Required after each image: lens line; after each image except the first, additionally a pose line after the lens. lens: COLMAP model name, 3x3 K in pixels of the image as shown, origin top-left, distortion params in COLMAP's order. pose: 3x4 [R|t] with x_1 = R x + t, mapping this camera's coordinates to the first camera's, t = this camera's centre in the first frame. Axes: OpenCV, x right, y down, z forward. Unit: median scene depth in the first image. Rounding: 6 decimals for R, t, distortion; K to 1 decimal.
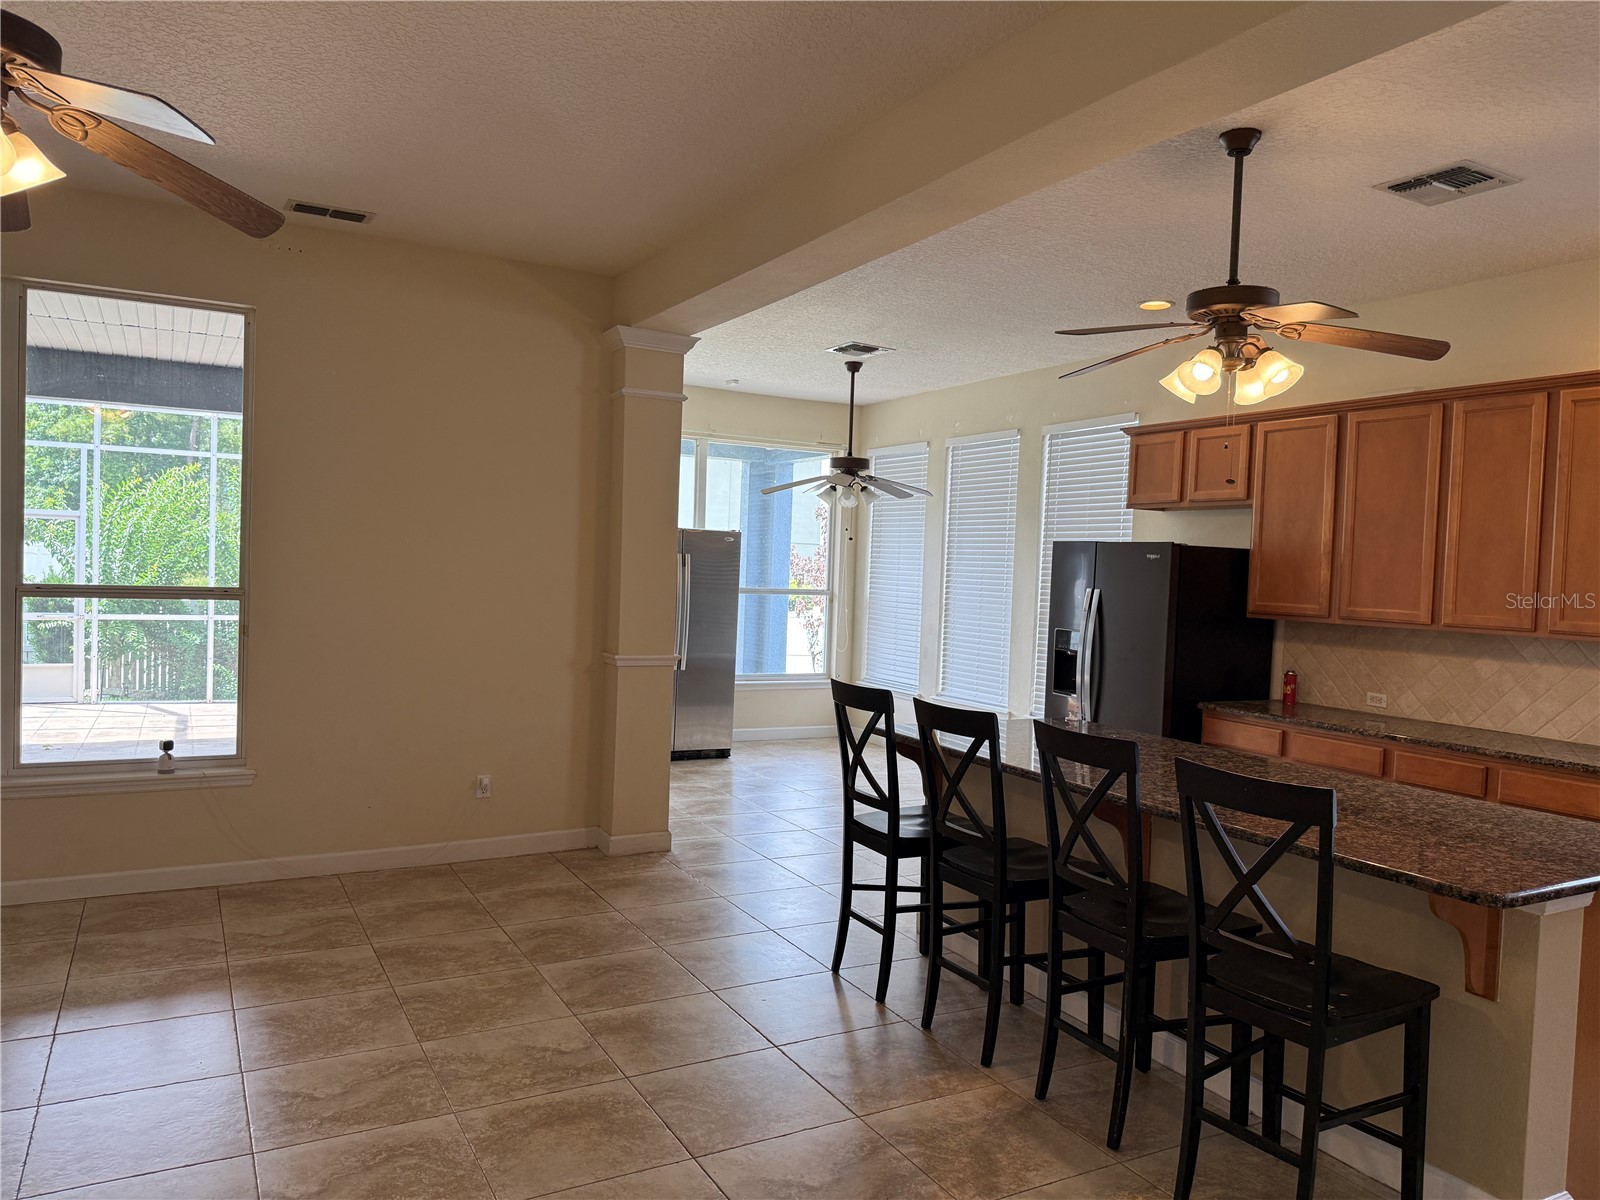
lens RADIAL K [[1134.8, 0, 793.7], [0, 1134.8, 594.8], [0, 0, 1]] dist [0.069699, -0.073396]
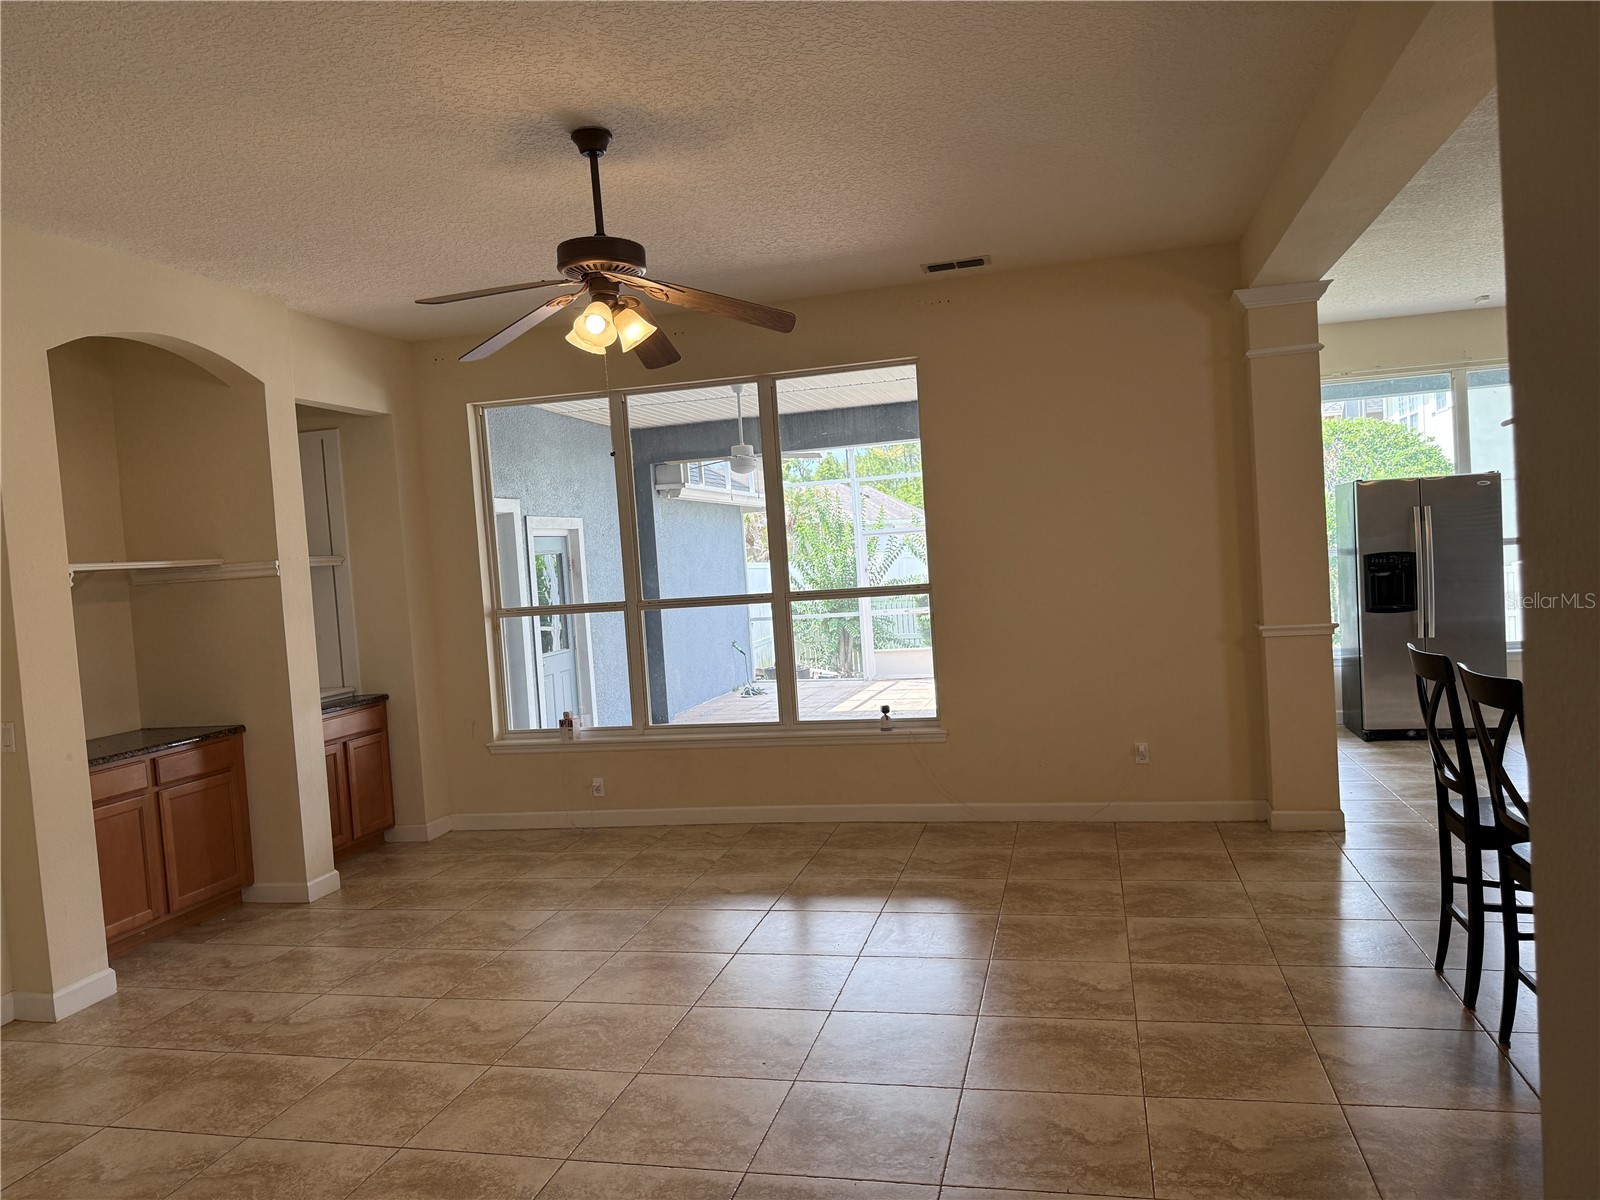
lens RADIAL K [[1134.8, 0, 801.0], [0, 1134.8, 608.6], [0, 0, 1]] dist [0.069699, -0.073396]
pose [[0.733396, -0.048372, -0.678078, 0.247195], [0.071547, 0.997418, 0.006231, 0.005108], [0.676026, -0.053084, 0.734963, 0.013721]]
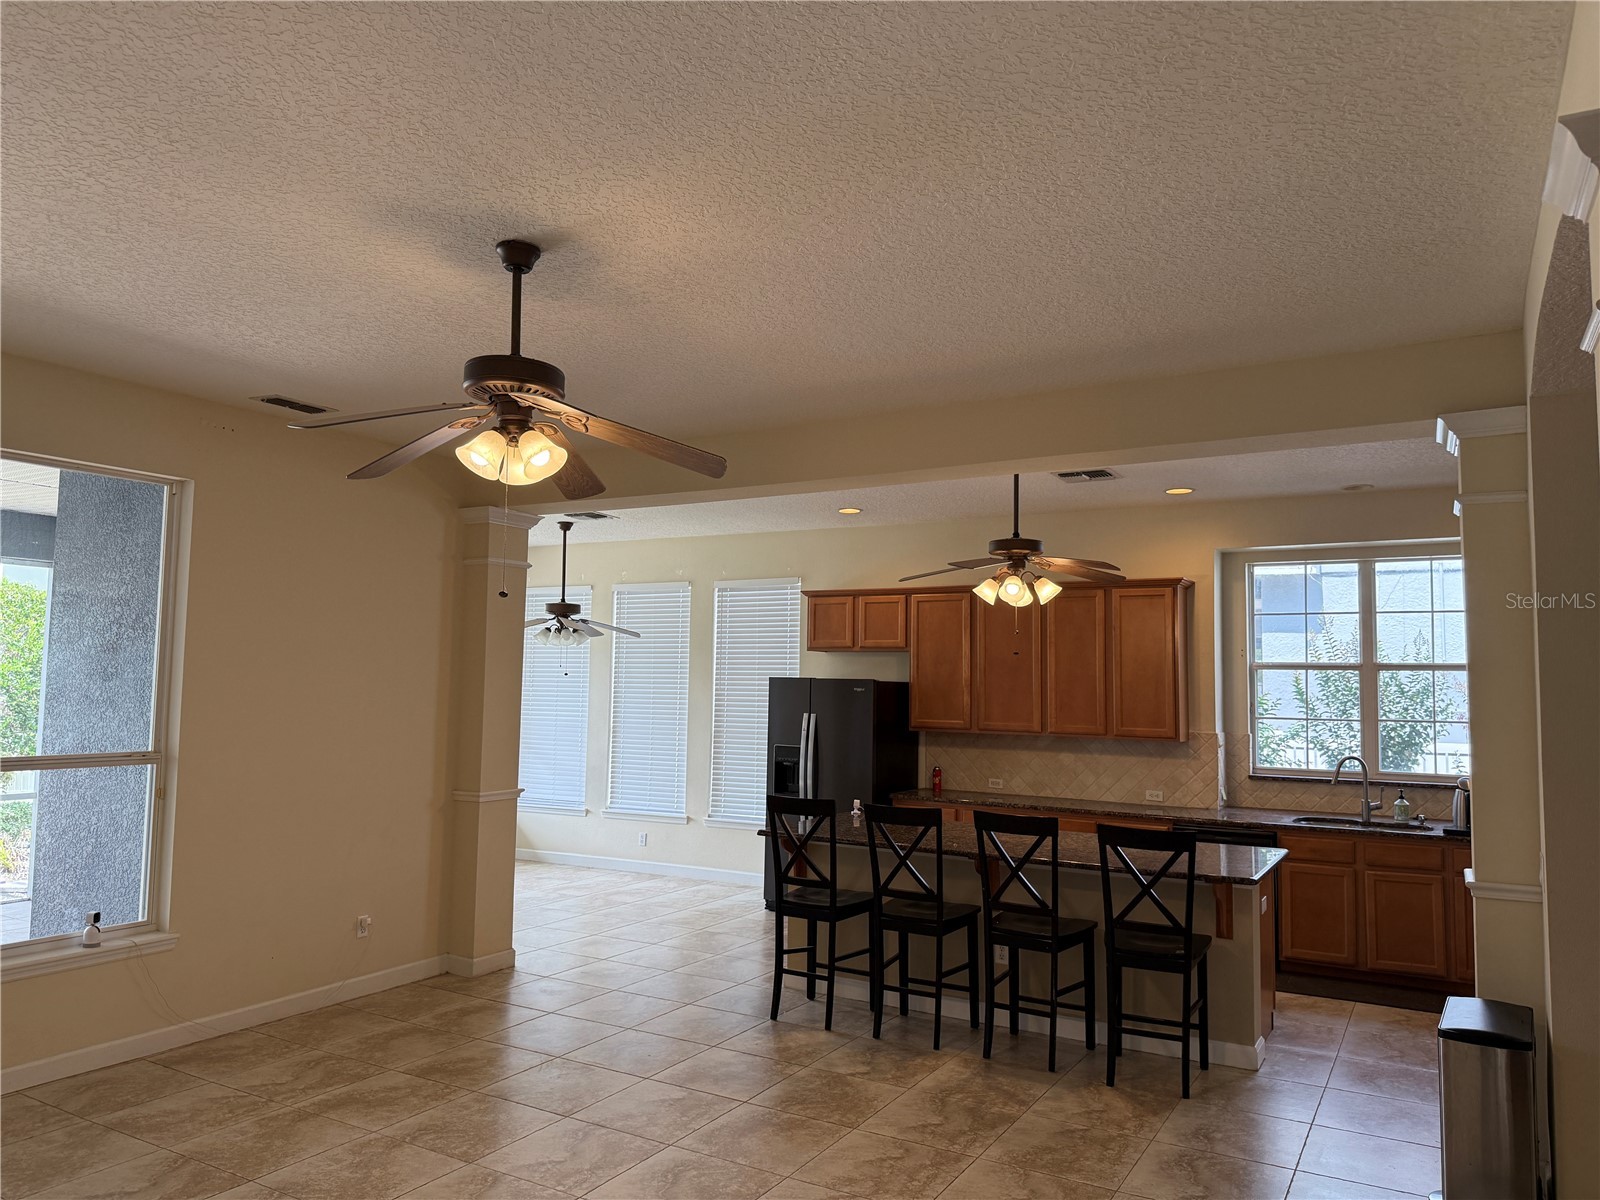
lens RADIAL K [[1134.8, 0, 791.5], [0, 1134.8, 605.8], [0, 0, 1]] dist [0.069699, -0.073396]
pose [[0.859152, 0.011086, 0.511600, -0.535018], [0.030603, 0.996863, -0.072995, -0.043251], [-0.510804, 0.078370, 0.856118, -0.158836]]
